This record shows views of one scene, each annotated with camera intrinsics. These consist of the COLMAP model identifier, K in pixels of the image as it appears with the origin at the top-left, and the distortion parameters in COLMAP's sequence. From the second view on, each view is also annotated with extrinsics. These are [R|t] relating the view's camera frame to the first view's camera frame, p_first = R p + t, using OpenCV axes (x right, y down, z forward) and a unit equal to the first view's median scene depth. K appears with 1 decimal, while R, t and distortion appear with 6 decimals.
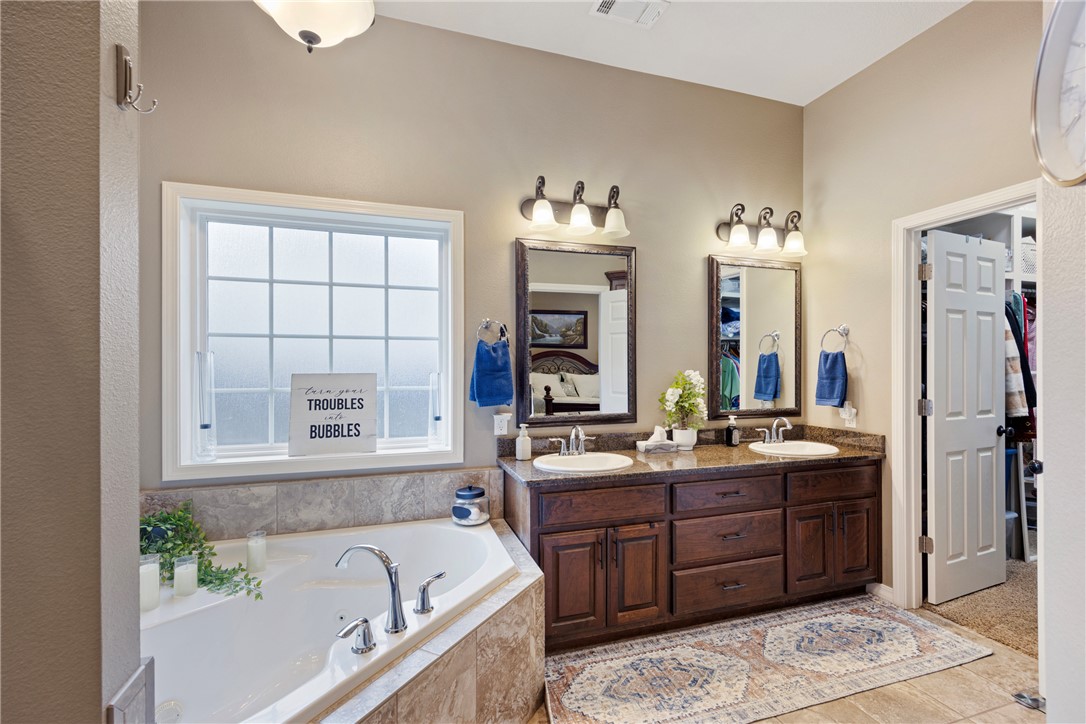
lens RADIAL K [[476.0, 0, 551.0], [0, 476.0, 370.6], [0, 0, 1]] dist [0.000023, 0.000147]
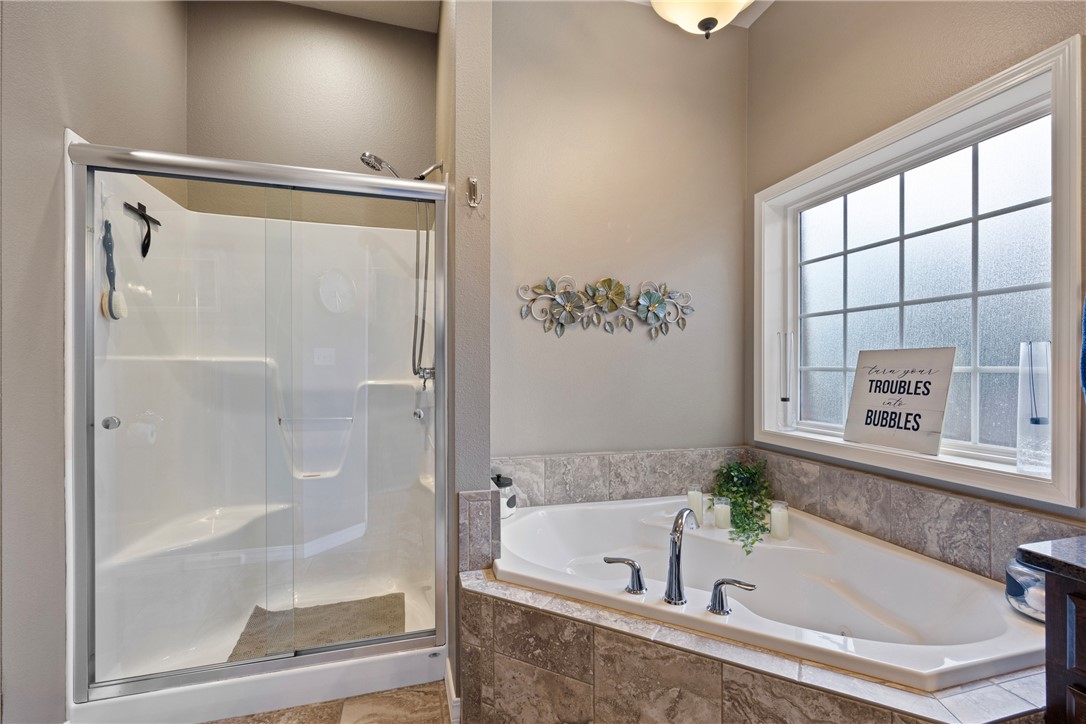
lens RADIAL K [[476.0, 0, 551.0], [0, 476.0, 370.6], [0, 0, 1]] dist [0.000023, 0.000147]
pose [[-0.011487, 0.009111, -0.999893, 0.371141], [-0.009479, 0.999913, 0.009220, 0.042562], [0.999889, 0.009584, -0.011399, 0.443857]]
